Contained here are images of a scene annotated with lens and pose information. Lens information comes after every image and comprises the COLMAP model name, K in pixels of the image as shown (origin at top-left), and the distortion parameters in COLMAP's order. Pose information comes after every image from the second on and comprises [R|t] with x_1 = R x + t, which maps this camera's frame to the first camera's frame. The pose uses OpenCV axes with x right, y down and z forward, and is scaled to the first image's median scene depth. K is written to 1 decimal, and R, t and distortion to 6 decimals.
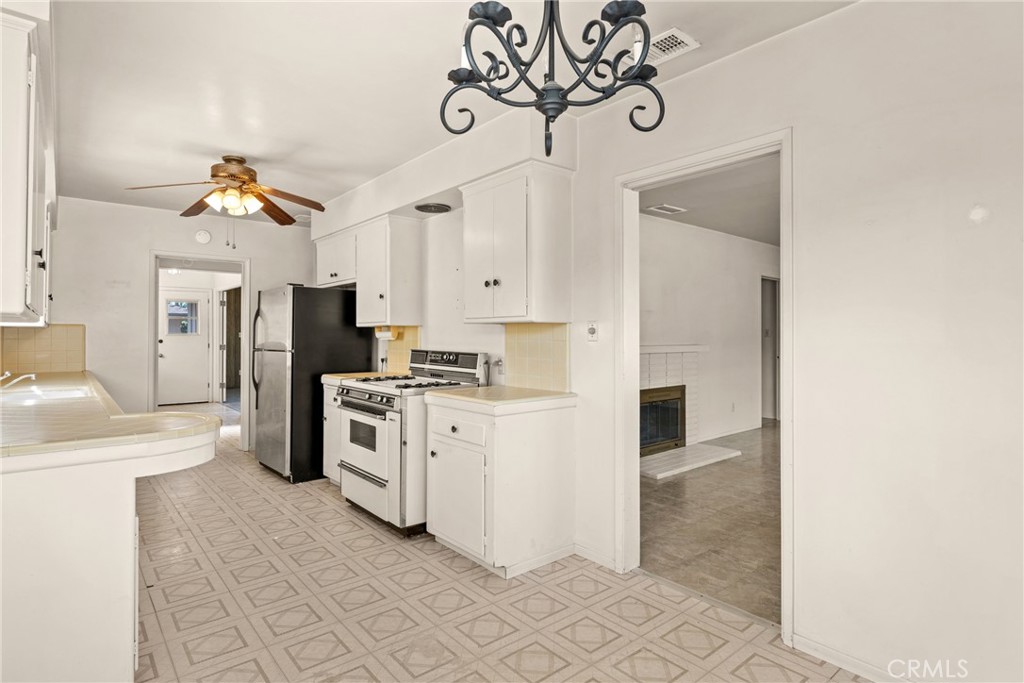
lens RADIAL K [[535.3, 0, 513.0], [0, 535.3, 336.9], [0, 0, 1]] dist [0.003400, 0.000369]
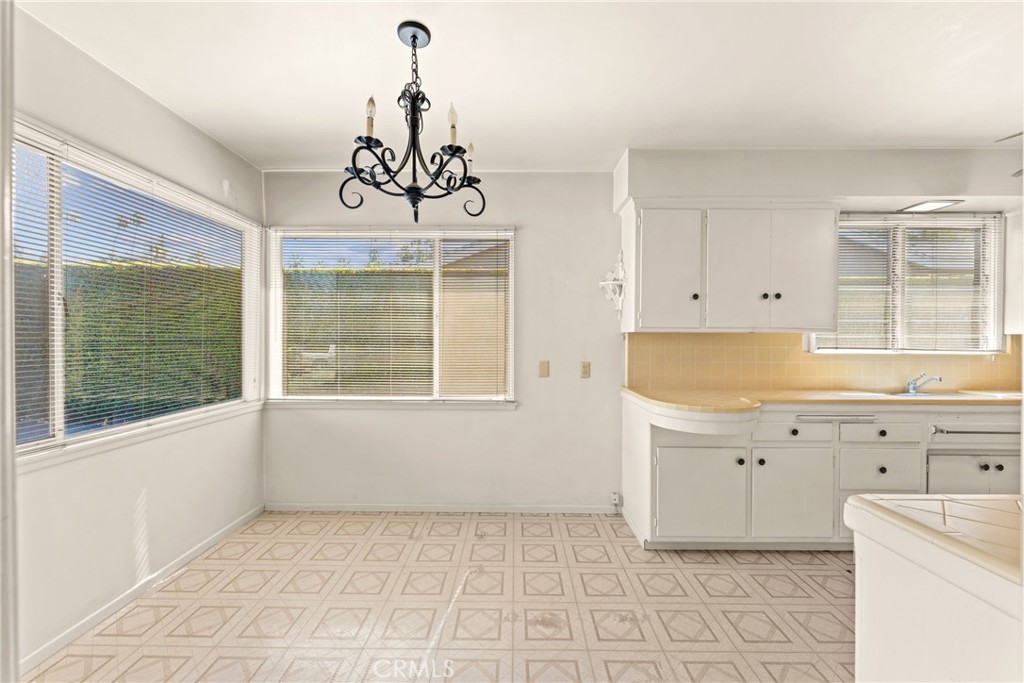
lens RADIAL K [[418.2, 0, 511.2], [0, 418.2, 340.1], [0, 0, 1]] dist [0.000774, -0.000317]
pose [[-0.640382, 0.005077, -0.768040, 0.509007], [-0.003082, 0.999953, 0.009179, -0.018365], [0.768050, 0.008245, -0.640337, 1.209222]]
